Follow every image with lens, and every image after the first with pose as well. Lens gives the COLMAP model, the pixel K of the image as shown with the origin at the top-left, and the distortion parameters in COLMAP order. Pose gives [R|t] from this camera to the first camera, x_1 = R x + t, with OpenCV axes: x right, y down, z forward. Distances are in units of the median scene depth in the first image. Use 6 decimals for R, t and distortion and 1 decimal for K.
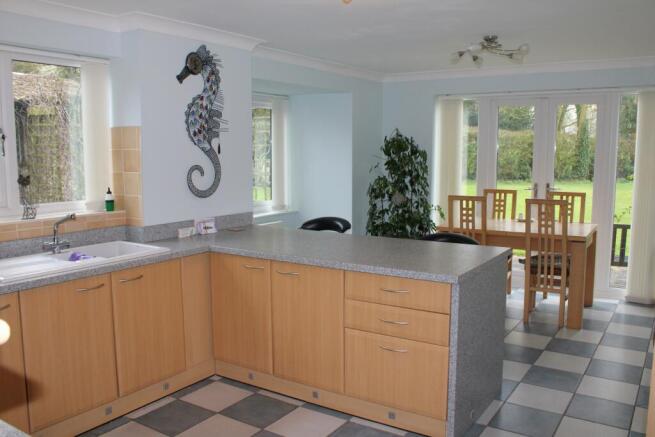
lens RADIAL K [[587.7, 0, 327.9], [0, 587.7, 217.4], [0, 0, 1]] dist [-0.007639, 0.009408]
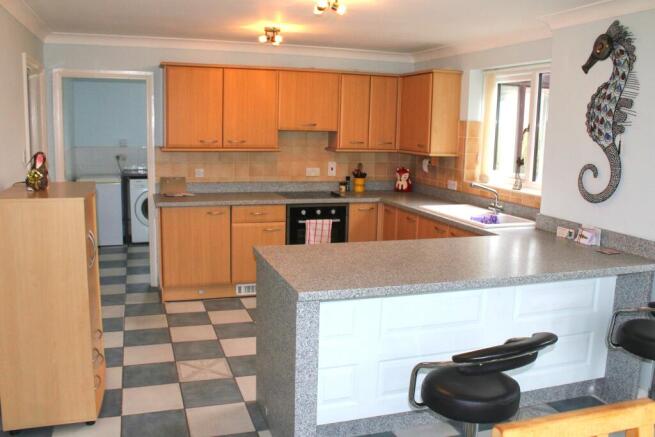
lens RADIAL K [[587.7, 0, 327.6], [0, 587.7, 219.2], [0, 0, 1]] dist [-0.007639, 0.009408]
pose [[-0.594125, 0.123840, -0.794782, 0.719930], [-0.113175, 0.965378, 0.235023, -0.171426], [0.796371, 0.229582, -0.559540, 1.197289]]
